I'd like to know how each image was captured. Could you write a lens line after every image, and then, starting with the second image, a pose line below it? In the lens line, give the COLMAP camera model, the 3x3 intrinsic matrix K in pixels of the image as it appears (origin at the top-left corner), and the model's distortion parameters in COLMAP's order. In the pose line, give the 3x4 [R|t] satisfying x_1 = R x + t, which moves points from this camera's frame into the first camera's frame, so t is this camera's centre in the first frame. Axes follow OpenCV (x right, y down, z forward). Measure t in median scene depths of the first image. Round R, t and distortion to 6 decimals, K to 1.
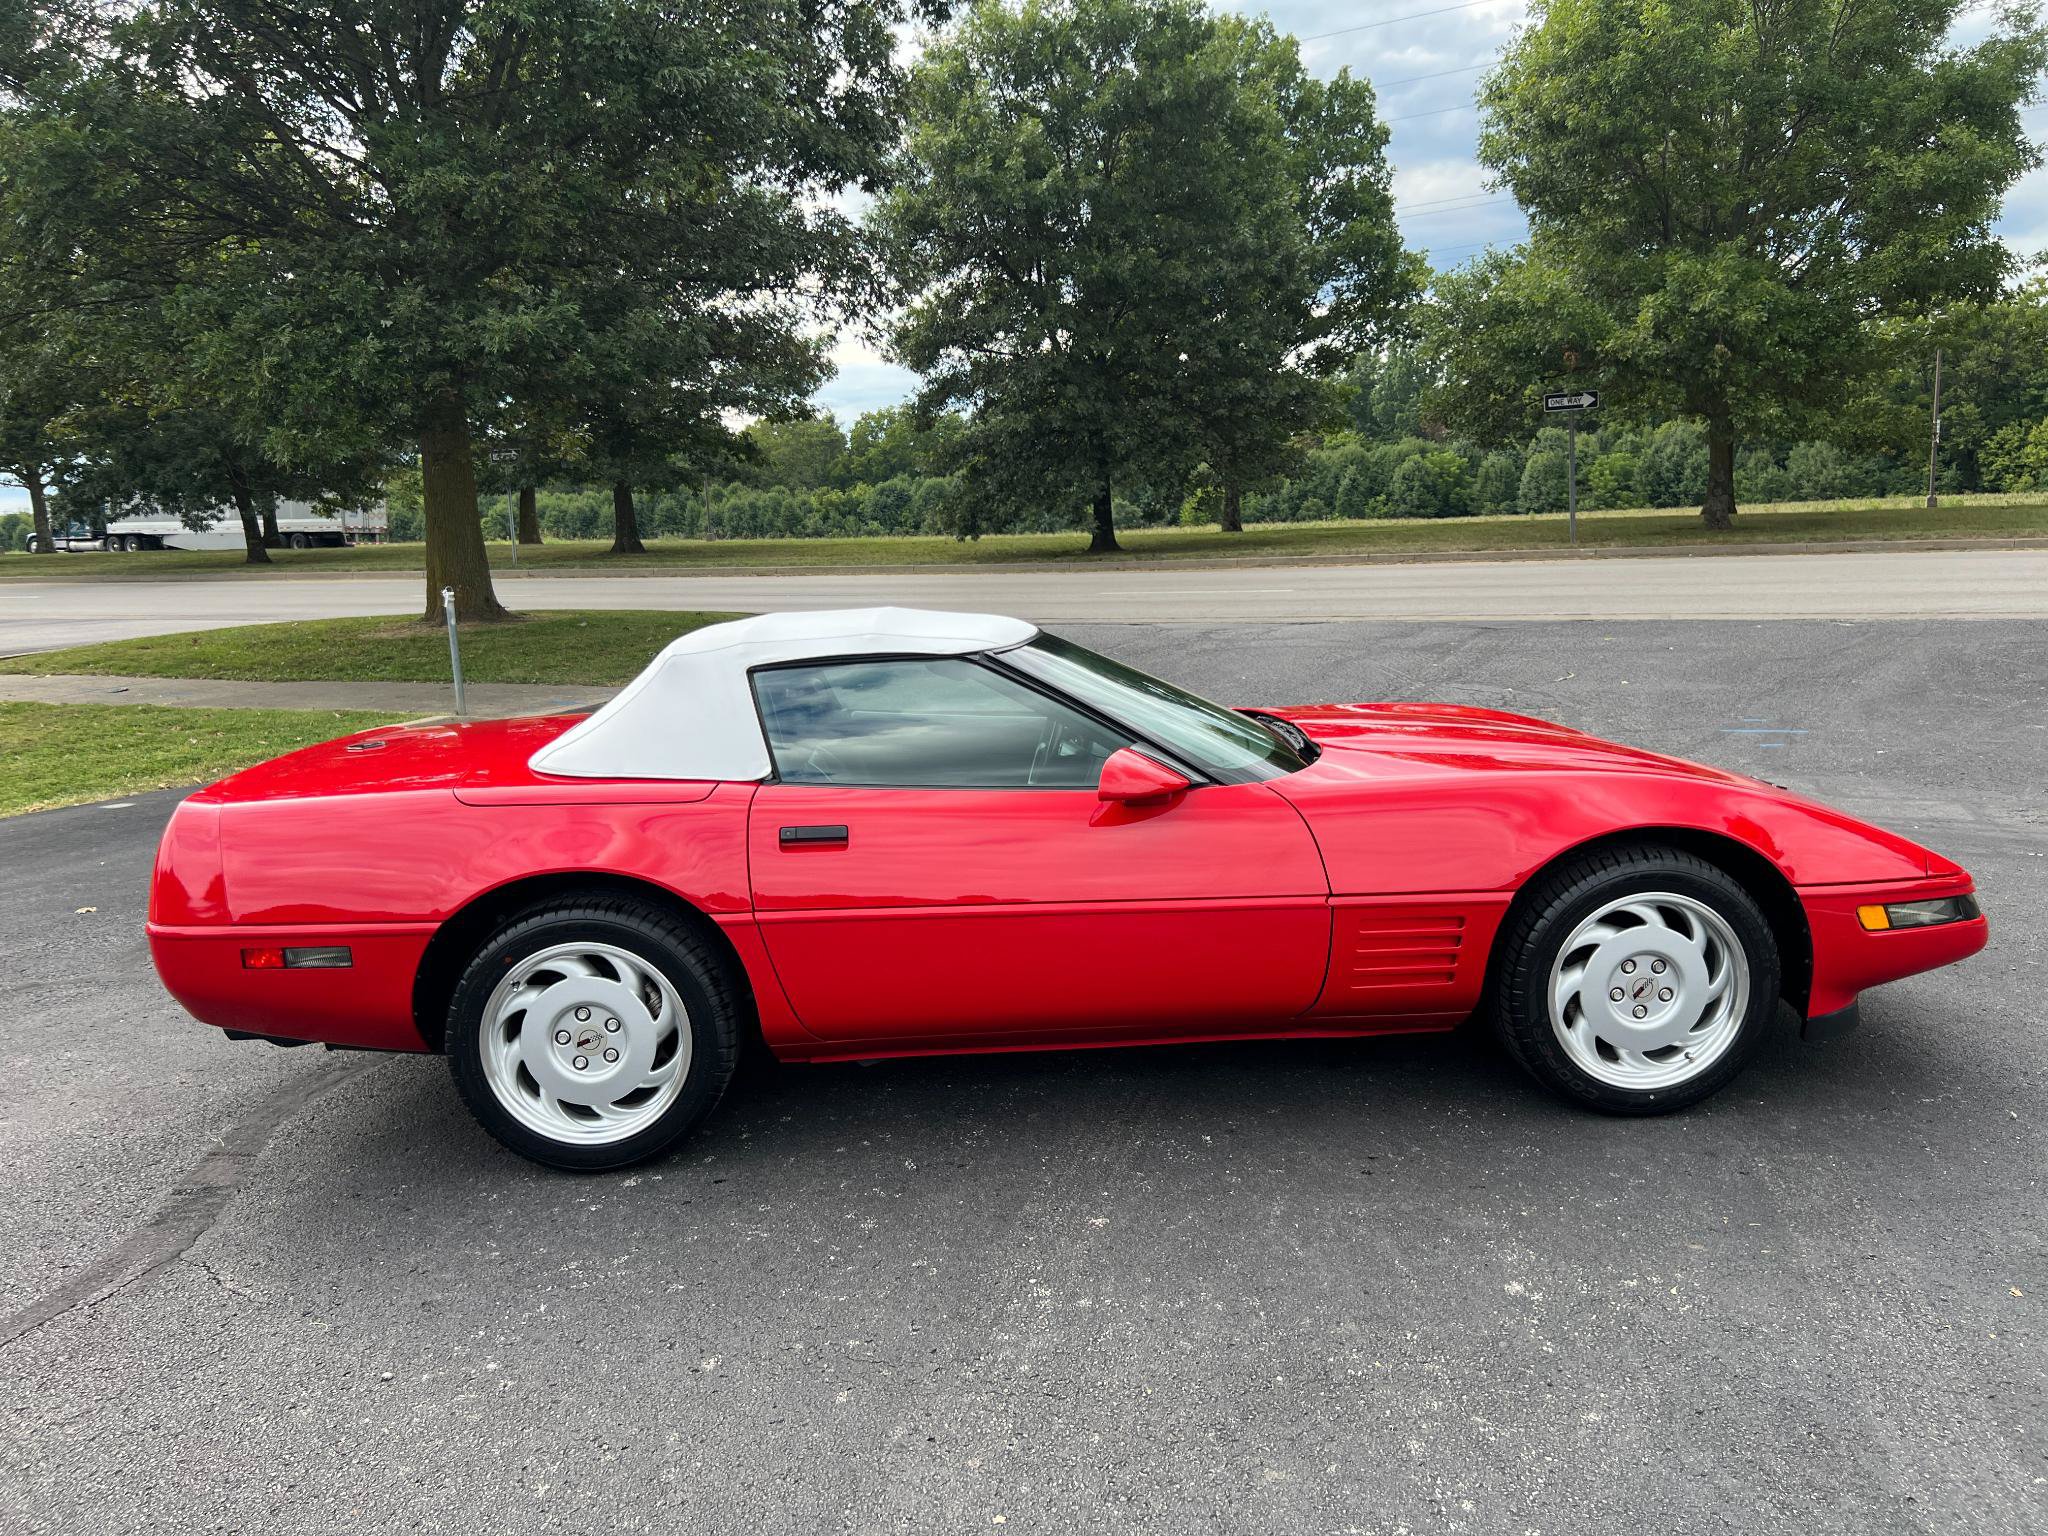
lens RADIAL K [[1553.9, 0, 1042.7], [0, 1553.9, 773.1], [0, 0, 1]] dist [0.043166, -0.048178]
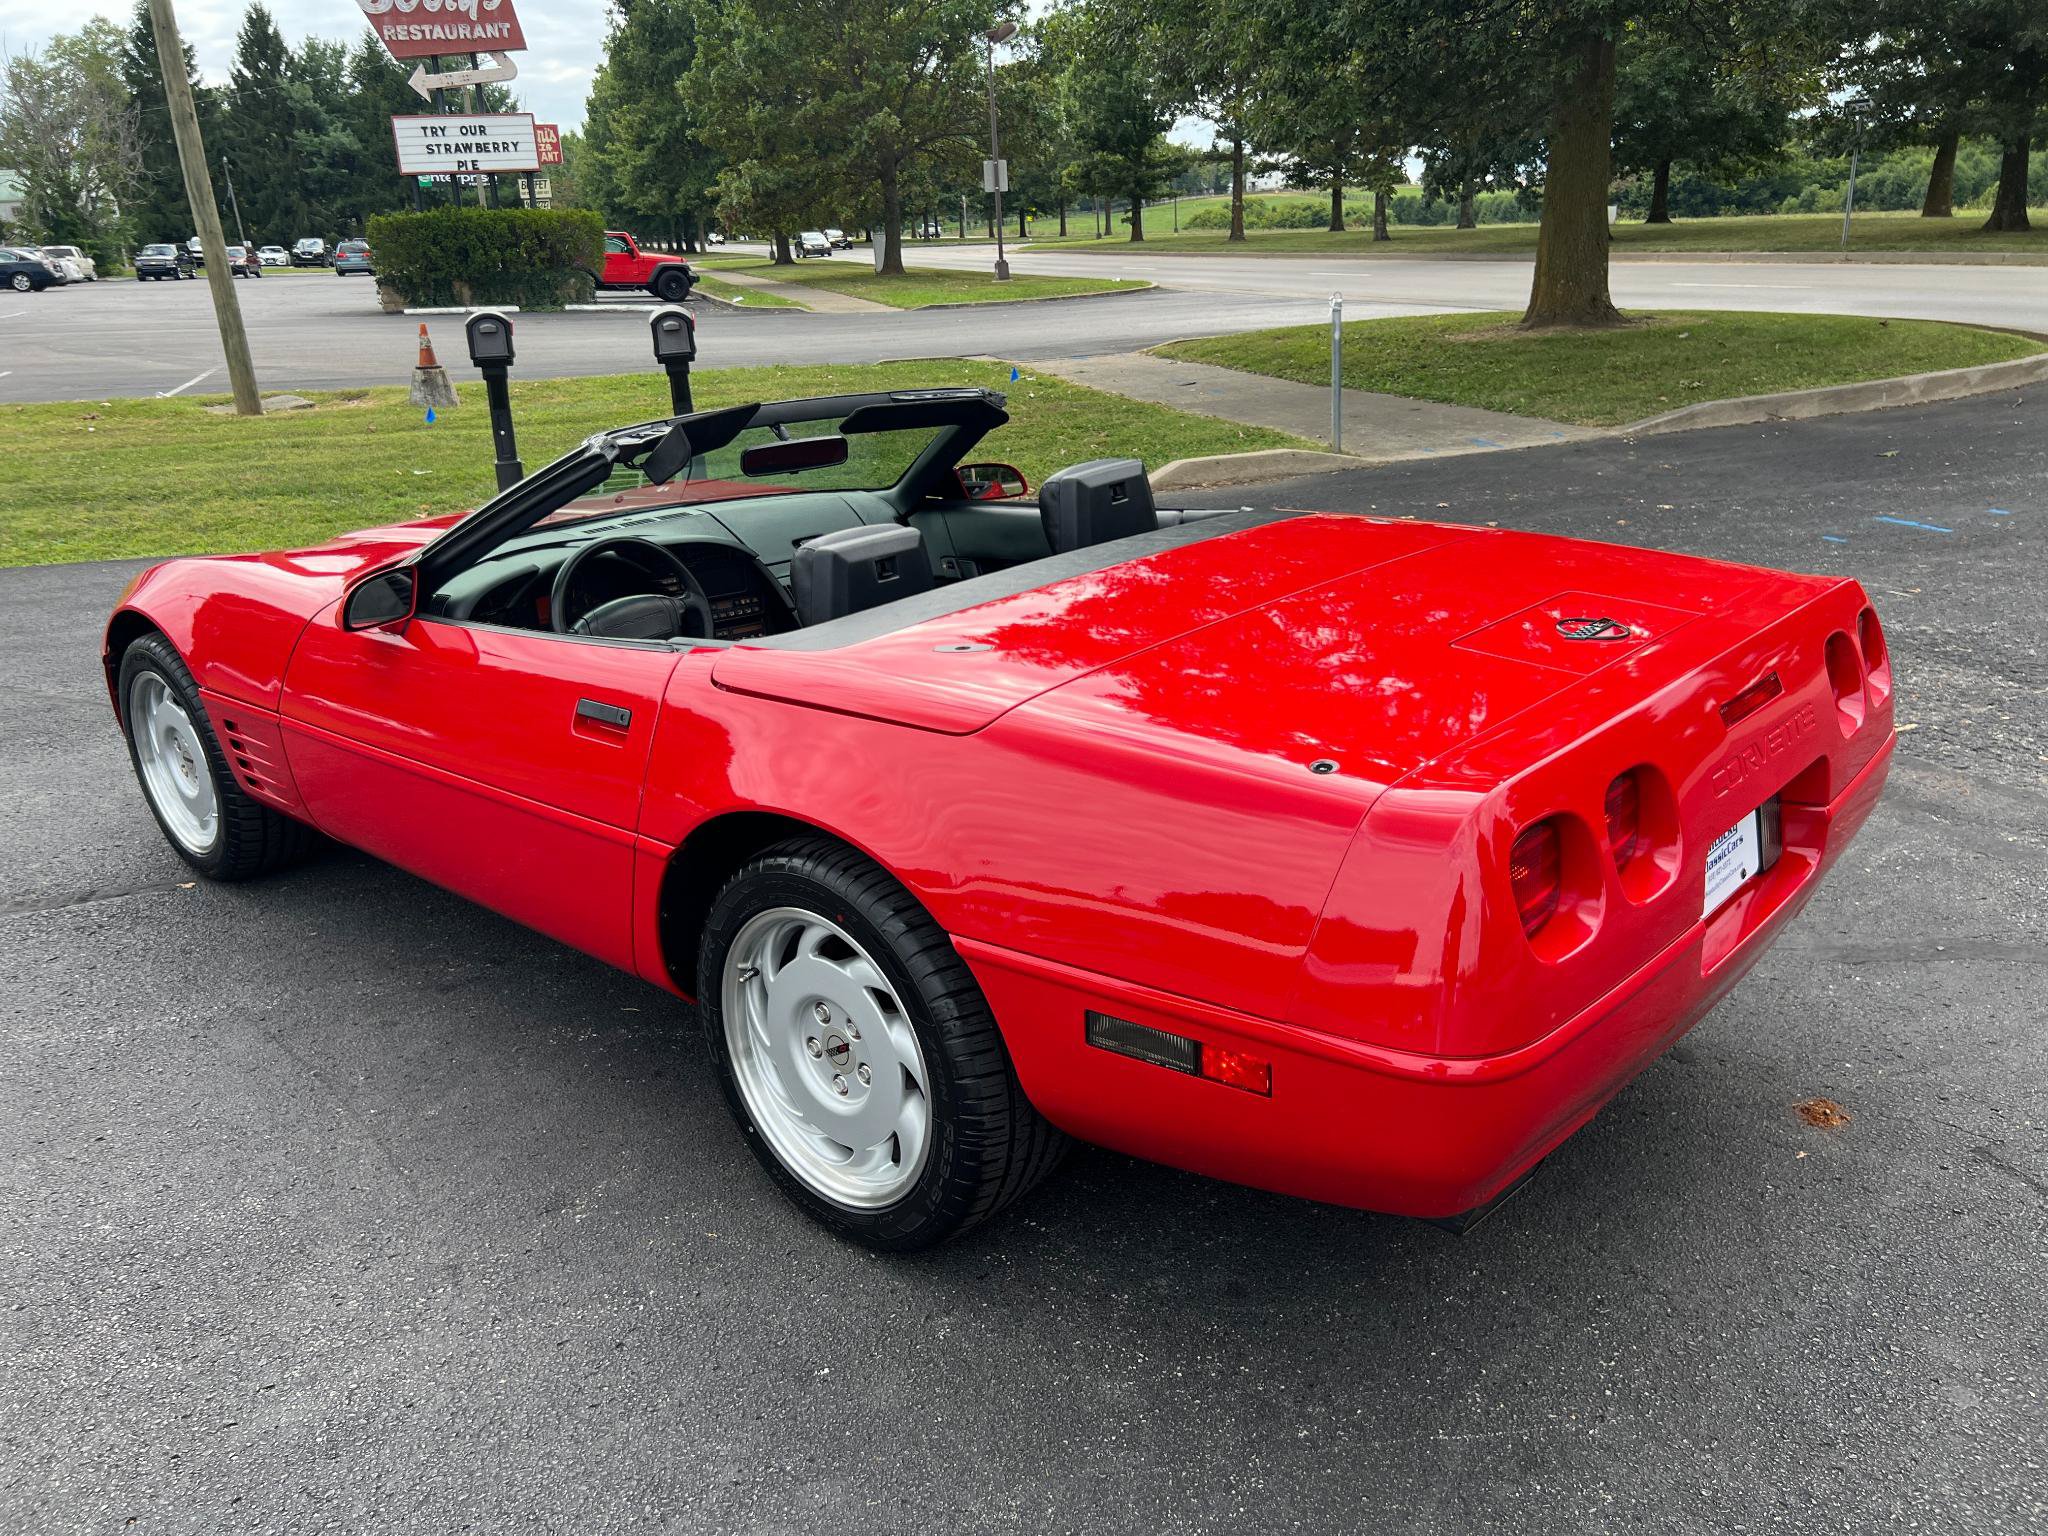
lens RADIAL K [[1553.9, 0, 1021.8], [0, 1553.9, 773.5], [0, 0, 1]] dist [0.043166, -0.048178]
pose [[0.634704, 0.255419, -0.729323, 0.078754], [-0.106871, 0.963739, 0.244509, -0.024054], [0.765329, -0.077248, 0.638986, 0.134478]]
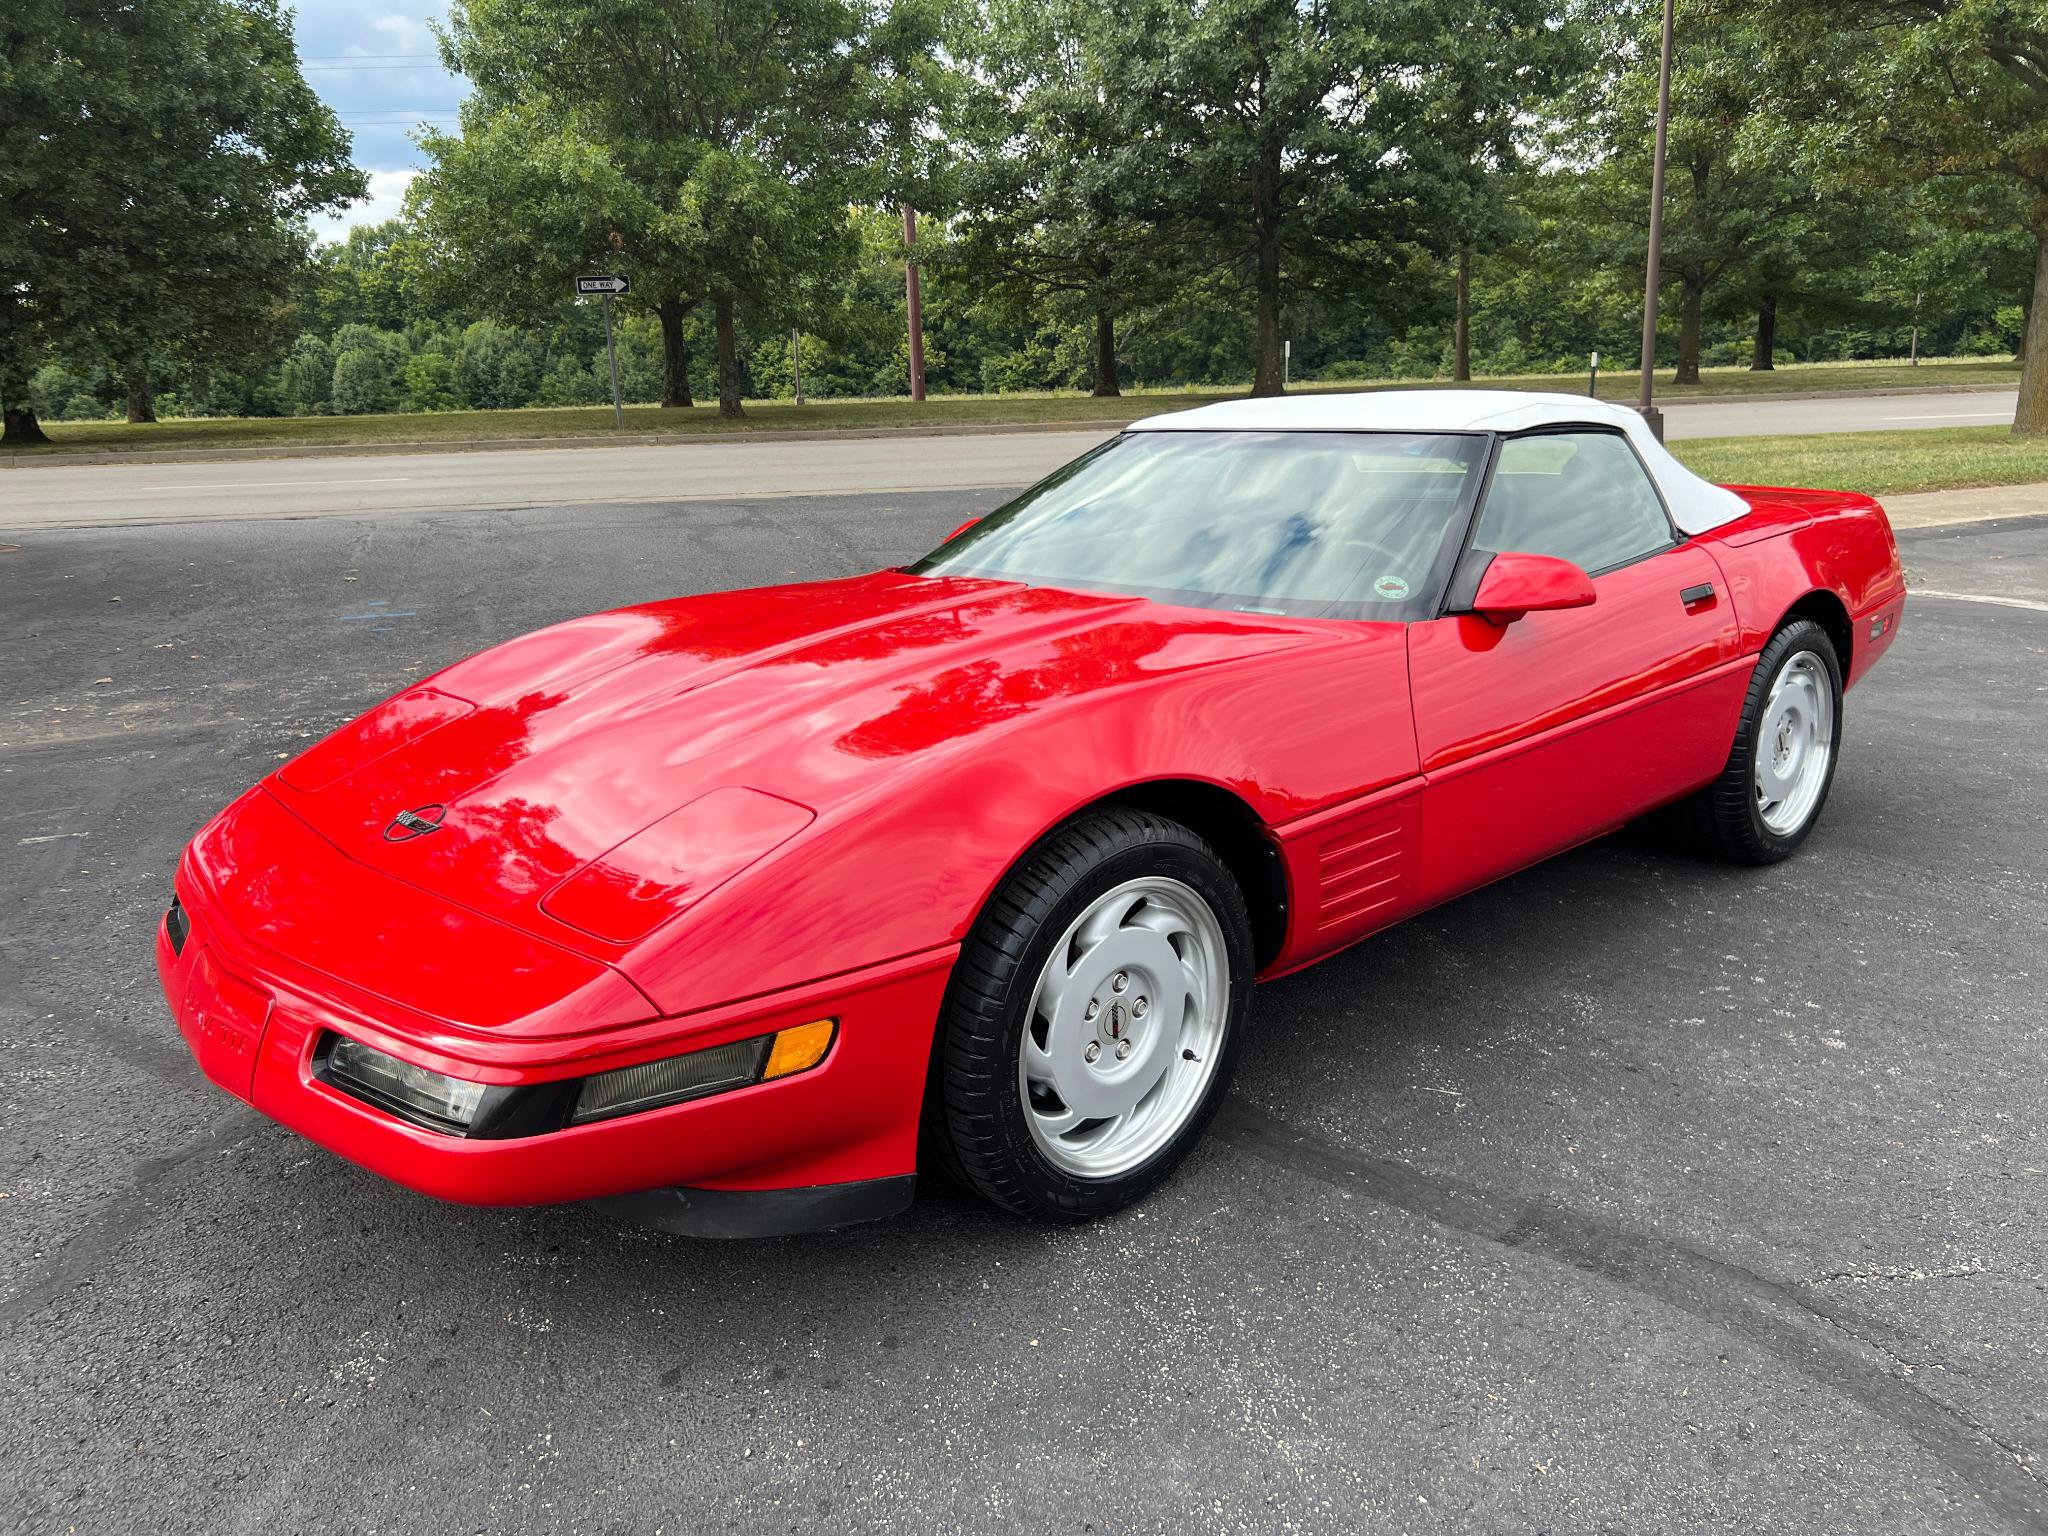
lens RADIAL K [[1553.9, 0, 1023.6], [0, 1553.9, 753.4], [0, 0, 1]] dist [0.043166, -0.048178]
pose [[0.747998, -0.139214, 0.648936, -0.136309], [0.109112, 0.990244, 0.086665, -0.001663], [-0.654670, 0.005981, 0.755891, 0.079069]]
